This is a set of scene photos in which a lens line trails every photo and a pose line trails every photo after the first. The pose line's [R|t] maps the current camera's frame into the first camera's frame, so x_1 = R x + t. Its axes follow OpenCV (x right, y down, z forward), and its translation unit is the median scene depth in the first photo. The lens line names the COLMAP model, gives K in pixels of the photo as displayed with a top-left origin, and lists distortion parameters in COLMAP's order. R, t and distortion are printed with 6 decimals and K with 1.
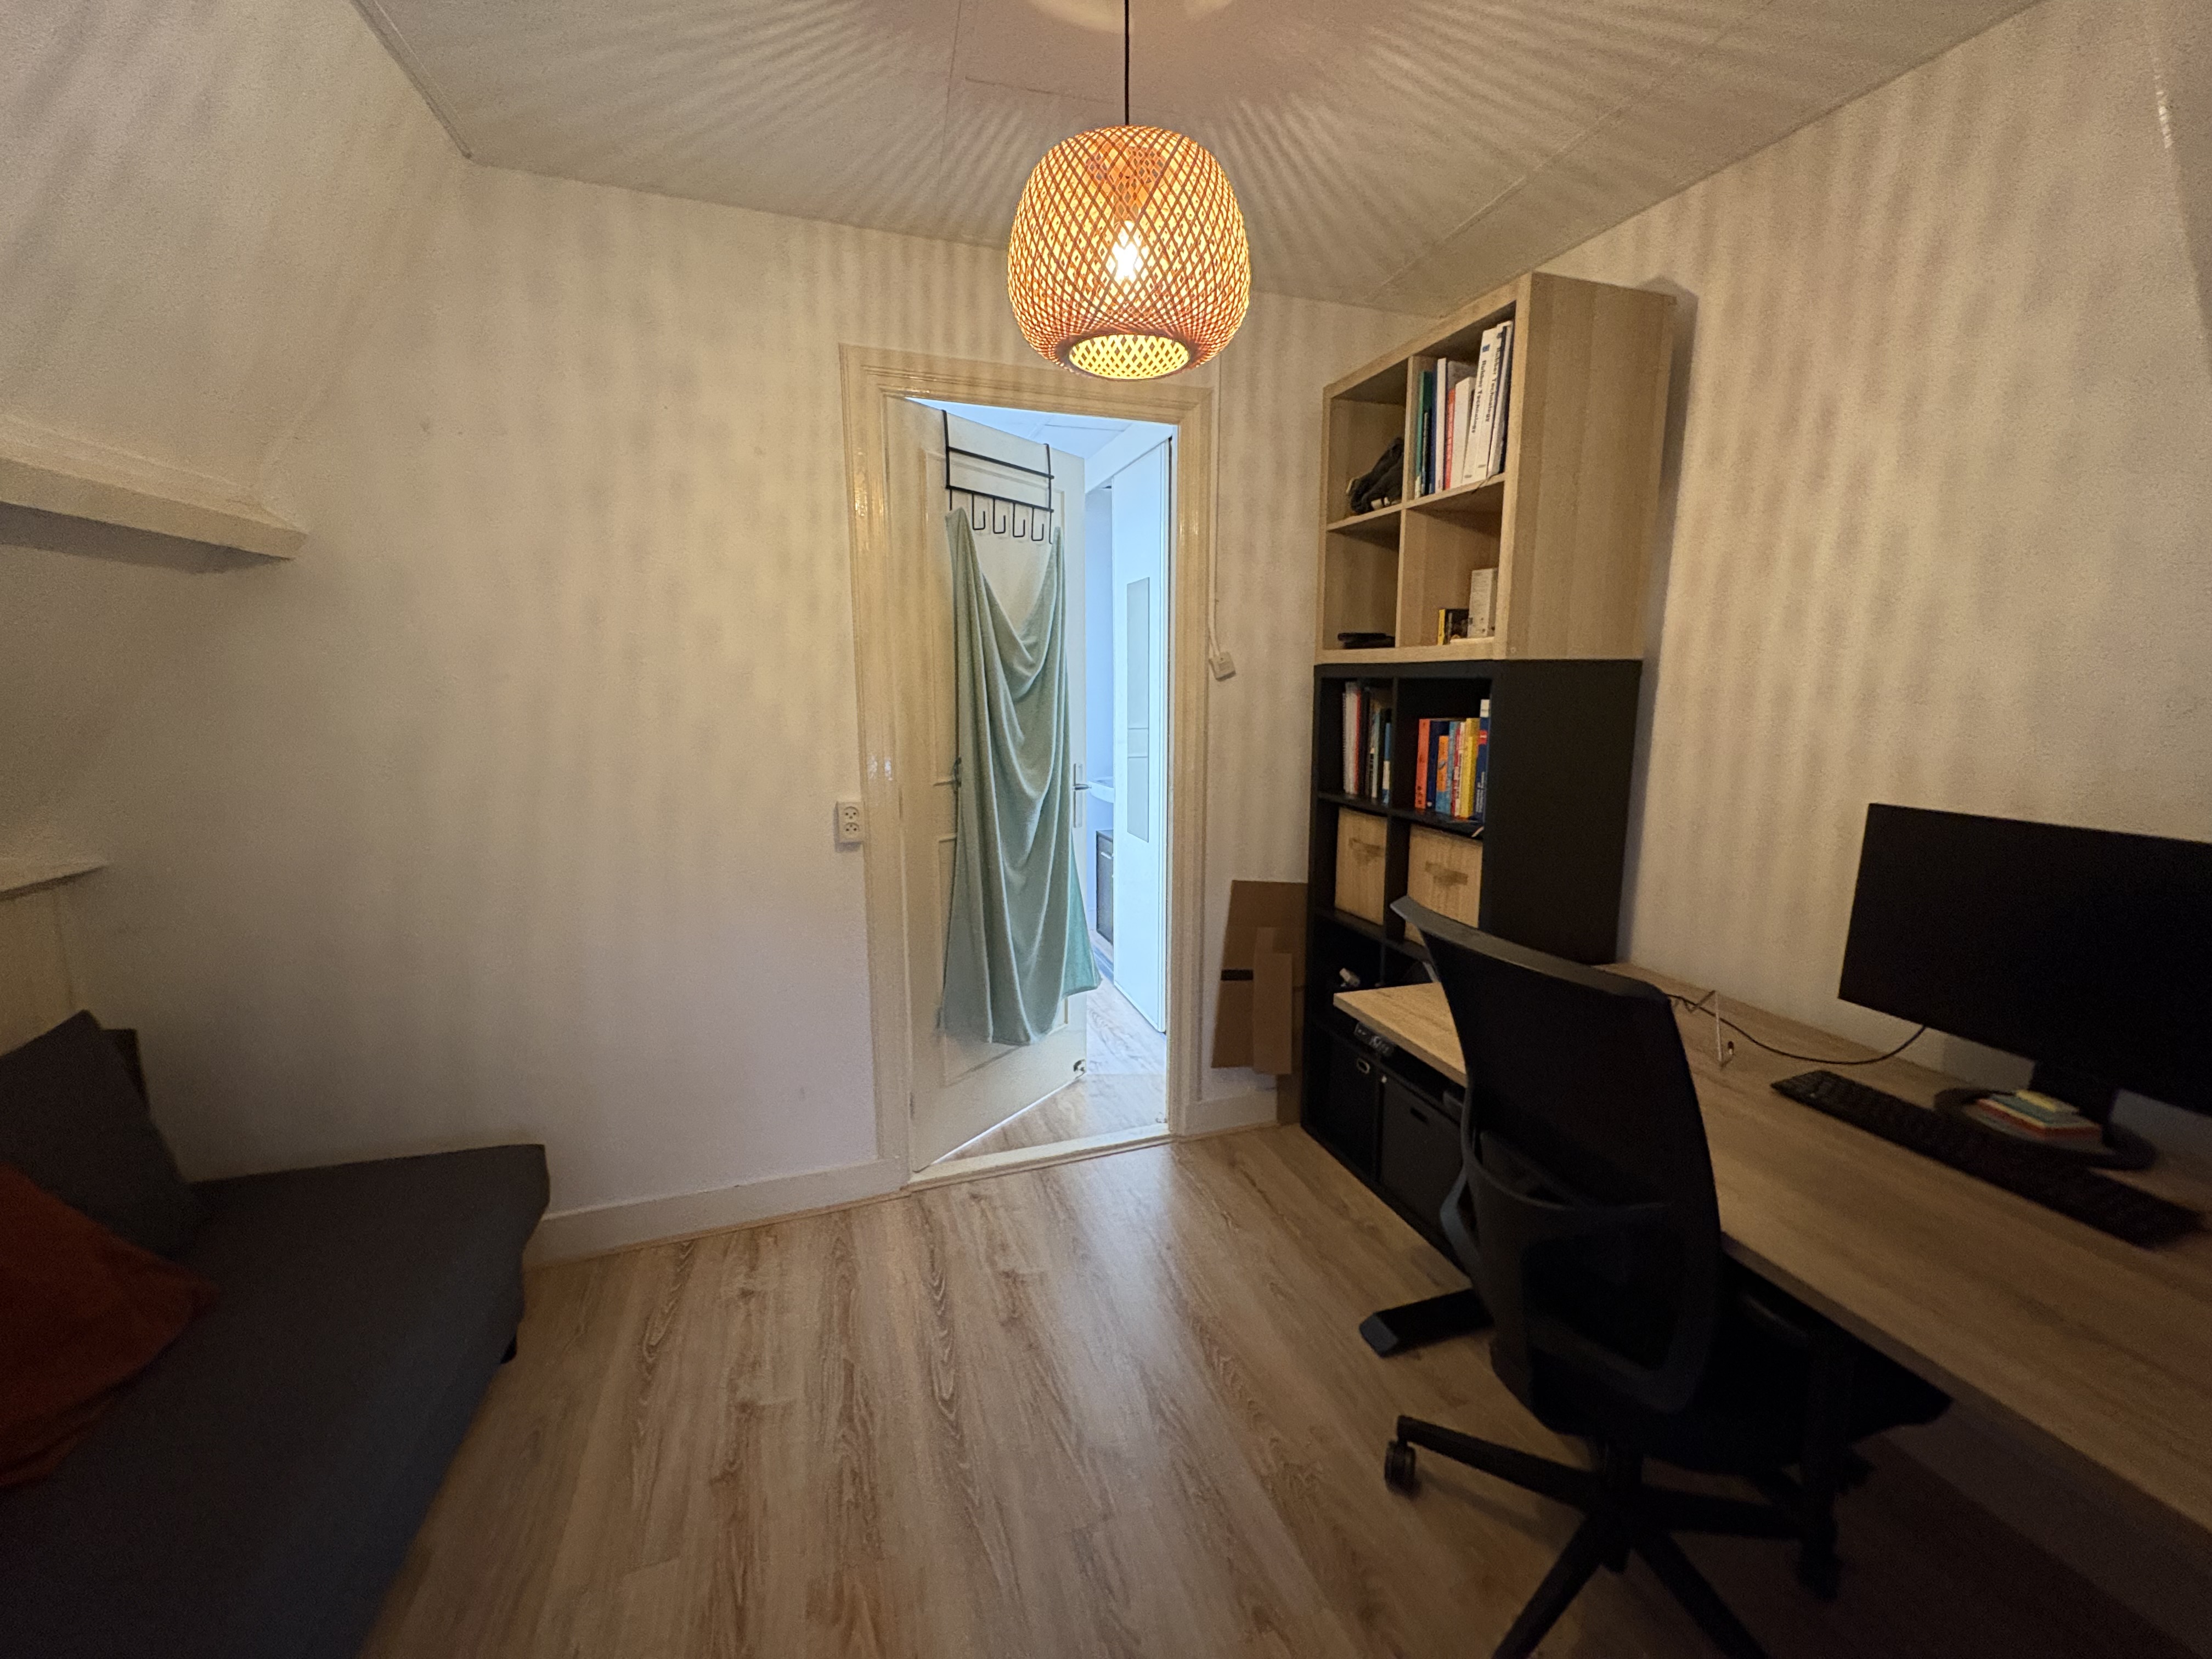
lens RADIAL K [[879.0, 0, 1114.7], [0, 879.0, 837.7], [0, 0, 1]] dist [0.002139, -0.000642]
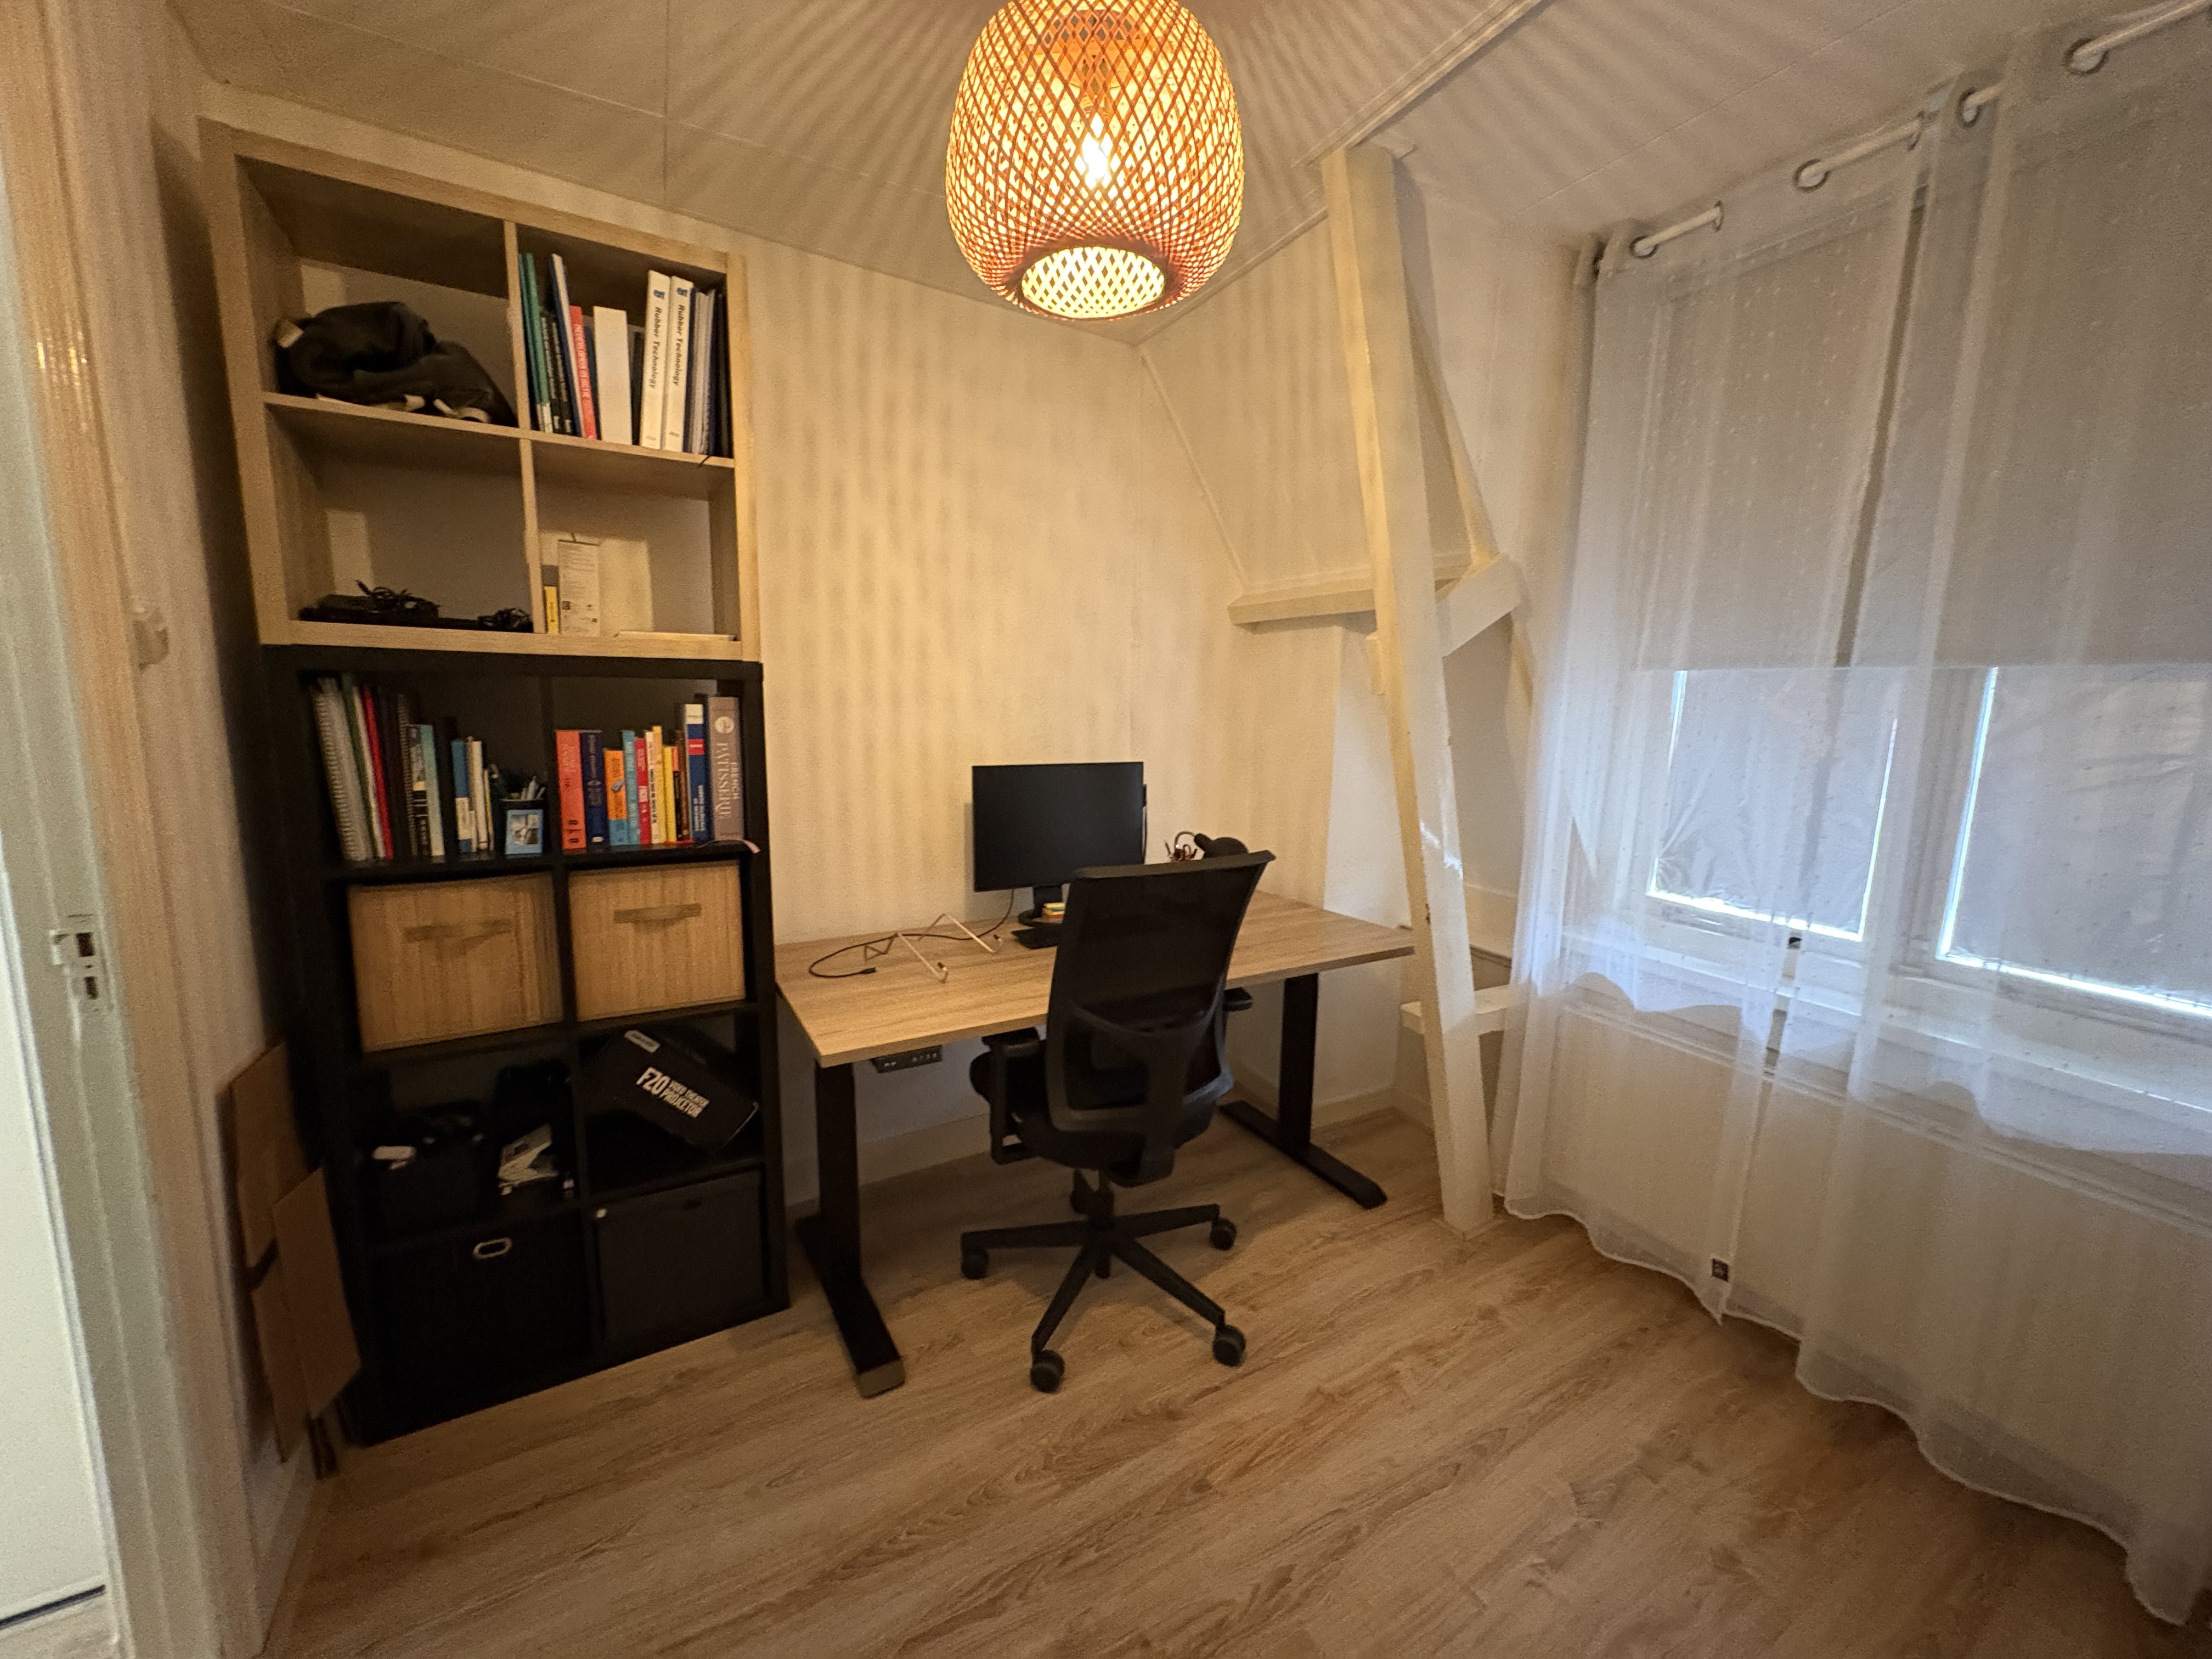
lens RADIAL K [[879.0, 0, 1106.3], [0, 879.0, 822.6], [0, 0, 1]] dist [0.002139, -0.000642]
pose [[-0.220753, -0.149991, 0.963728, -0.505429], [0.149453, 0.971233, 0.185393, -0.134684], [-0.963811, 0.184958, -0.191986, 0.740927]]
